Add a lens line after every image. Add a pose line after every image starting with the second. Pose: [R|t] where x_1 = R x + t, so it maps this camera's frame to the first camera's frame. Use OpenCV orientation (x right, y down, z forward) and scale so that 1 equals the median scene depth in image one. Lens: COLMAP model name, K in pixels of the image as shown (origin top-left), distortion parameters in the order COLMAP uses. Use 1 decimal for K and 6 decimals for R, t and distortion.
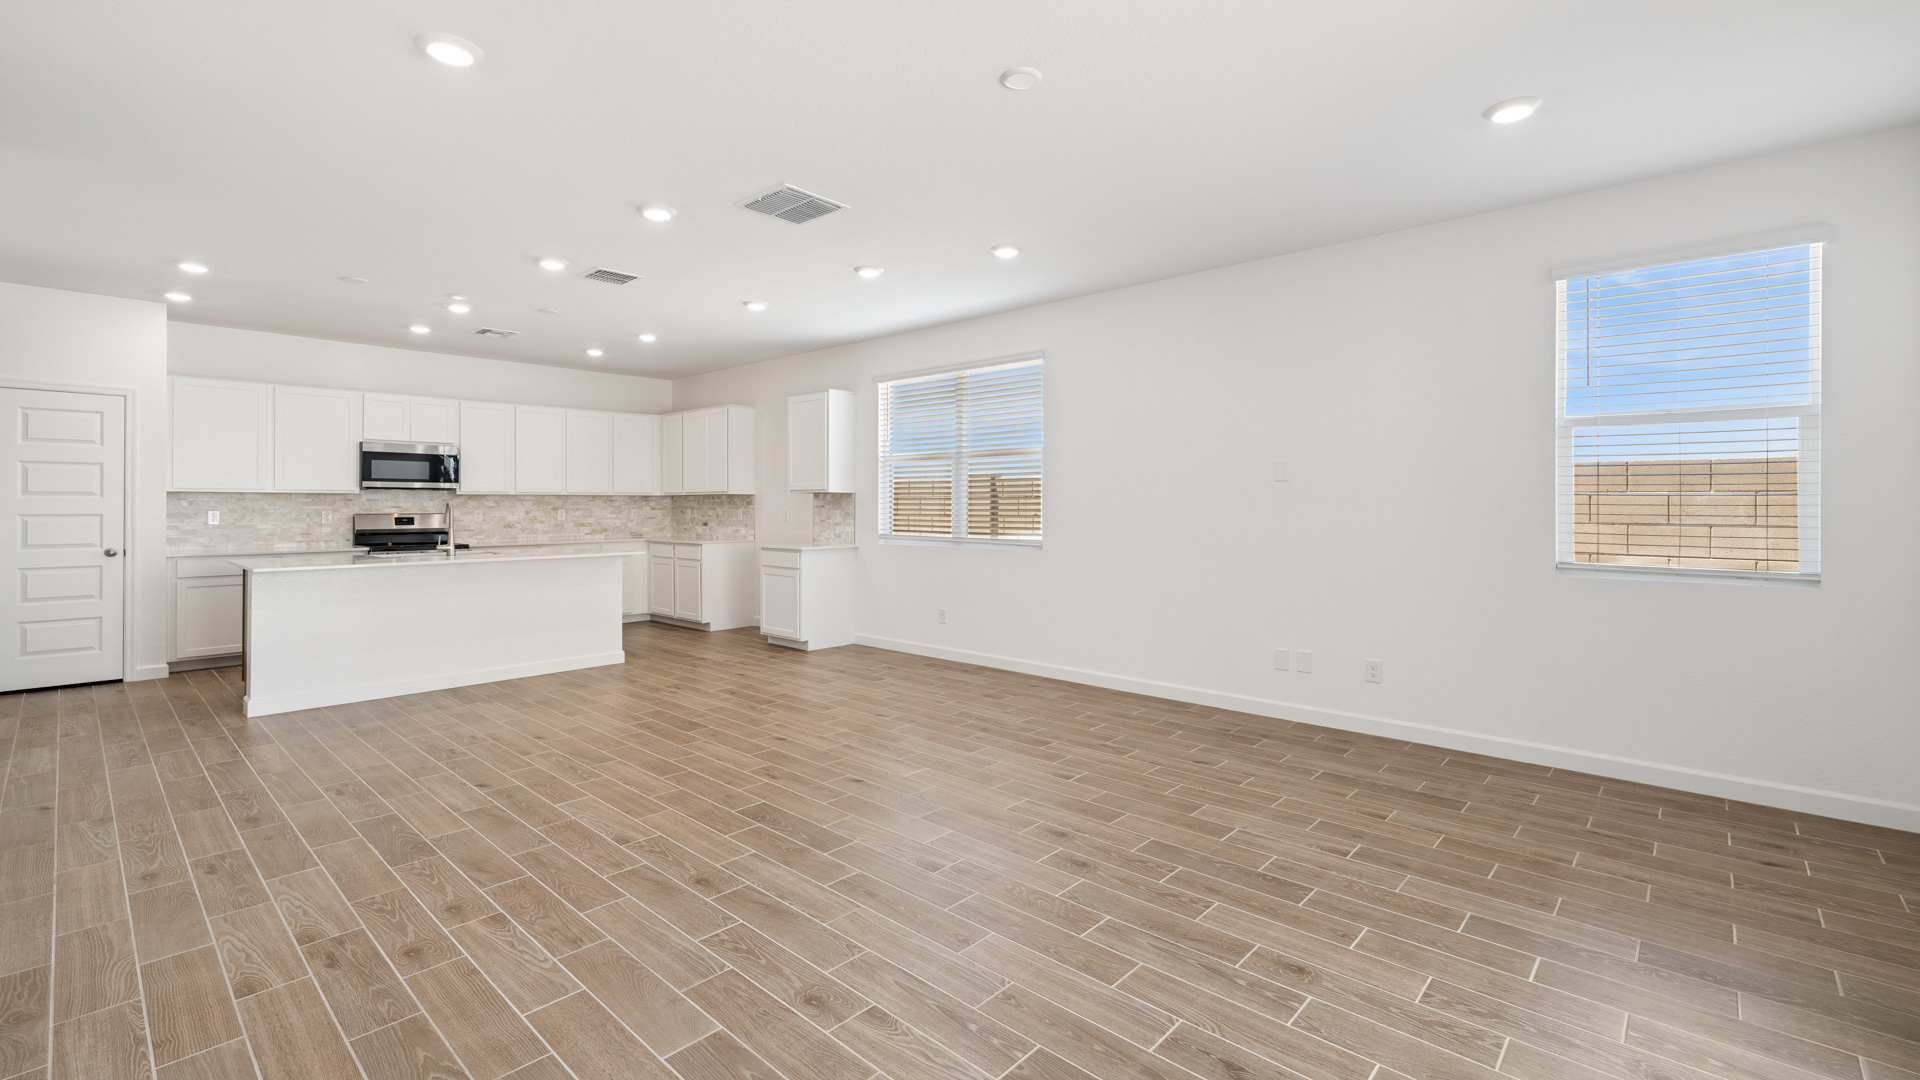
lens RADIAL K [[825.7, 0, 960.9], [0, 825.7, 525.5], [0, 0, 1]] dist [-0.000863, 0.000132]
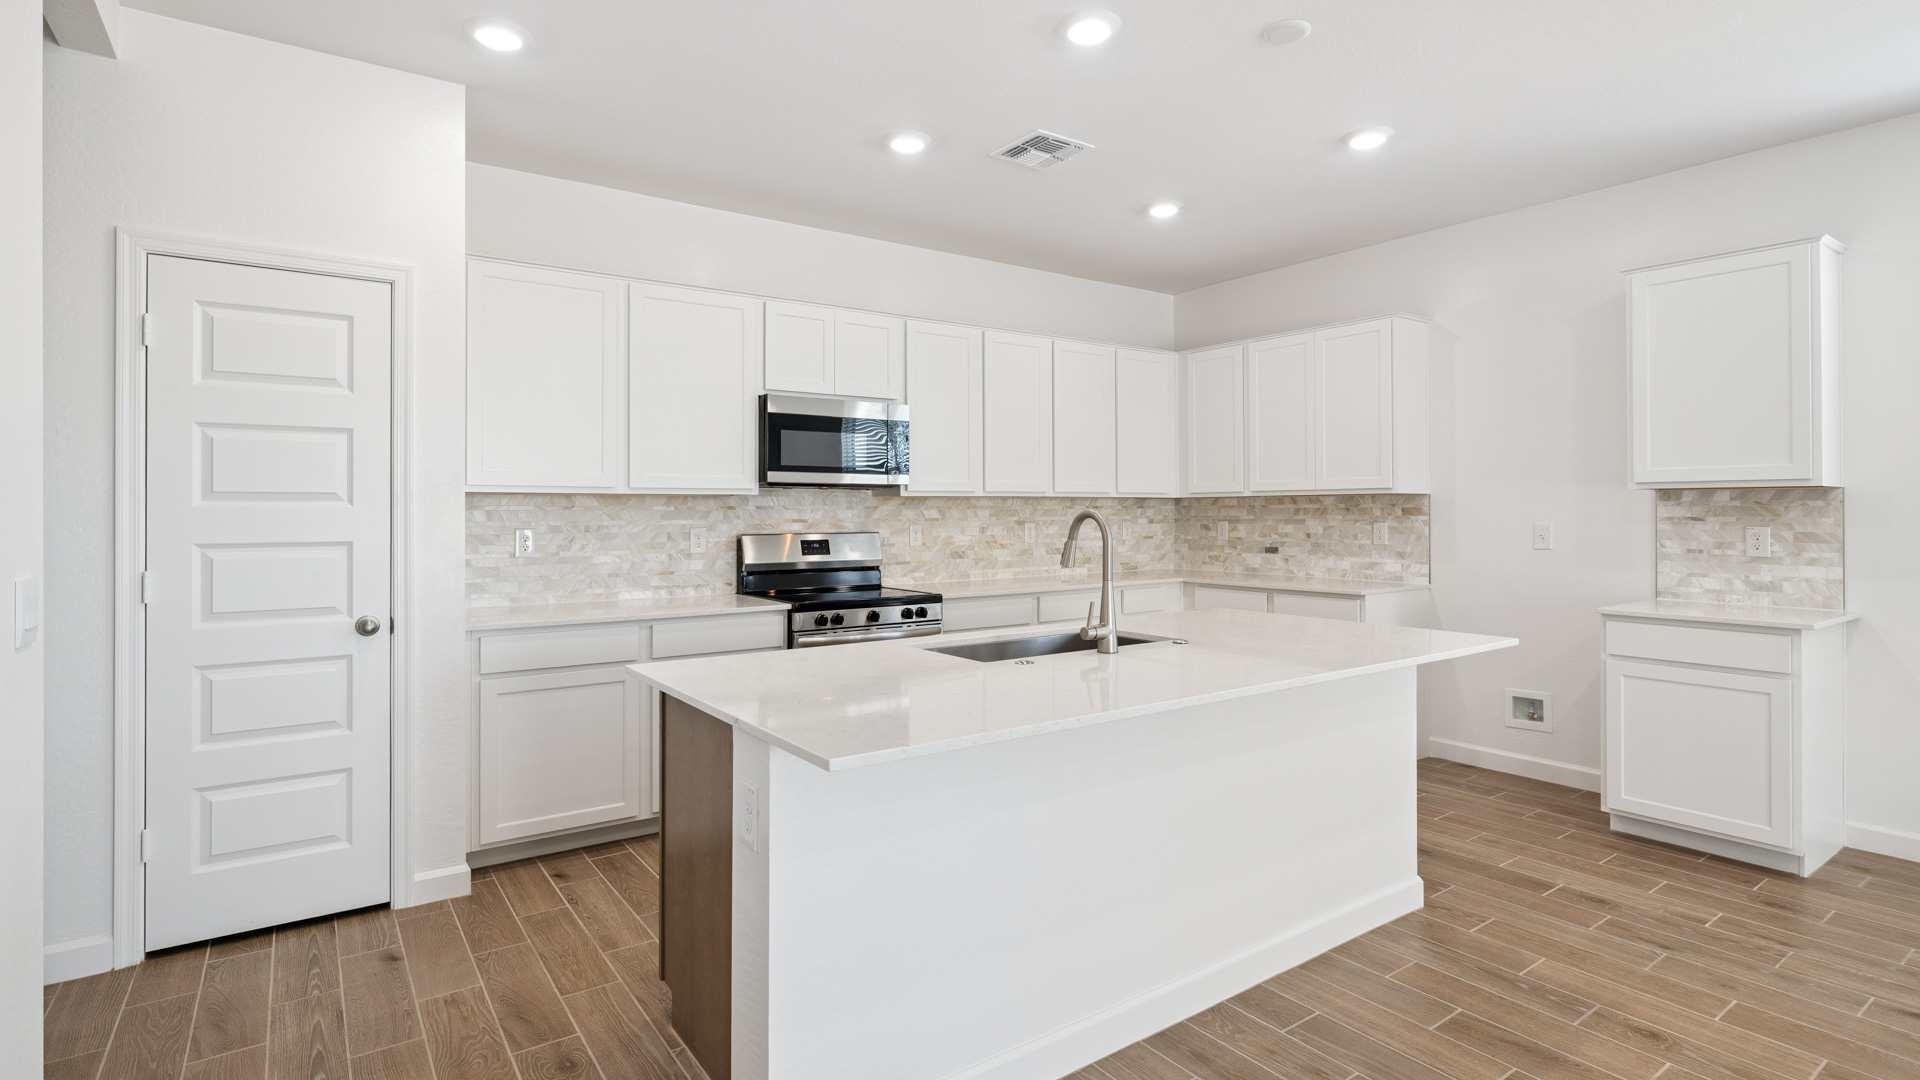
lens RADIAL K [[950.0, 0, 960.0], [0, 950.0, 540.0], [0, 0, 1]] dist [0.001406, -0.000434]
pose [[0.979103, 0.004306, -0.203318, -0.482096], [-0.002938, 0.999971, 0.007028, -0.015263], [0.203342, -0.006284, 0.979088, 0.441921]]
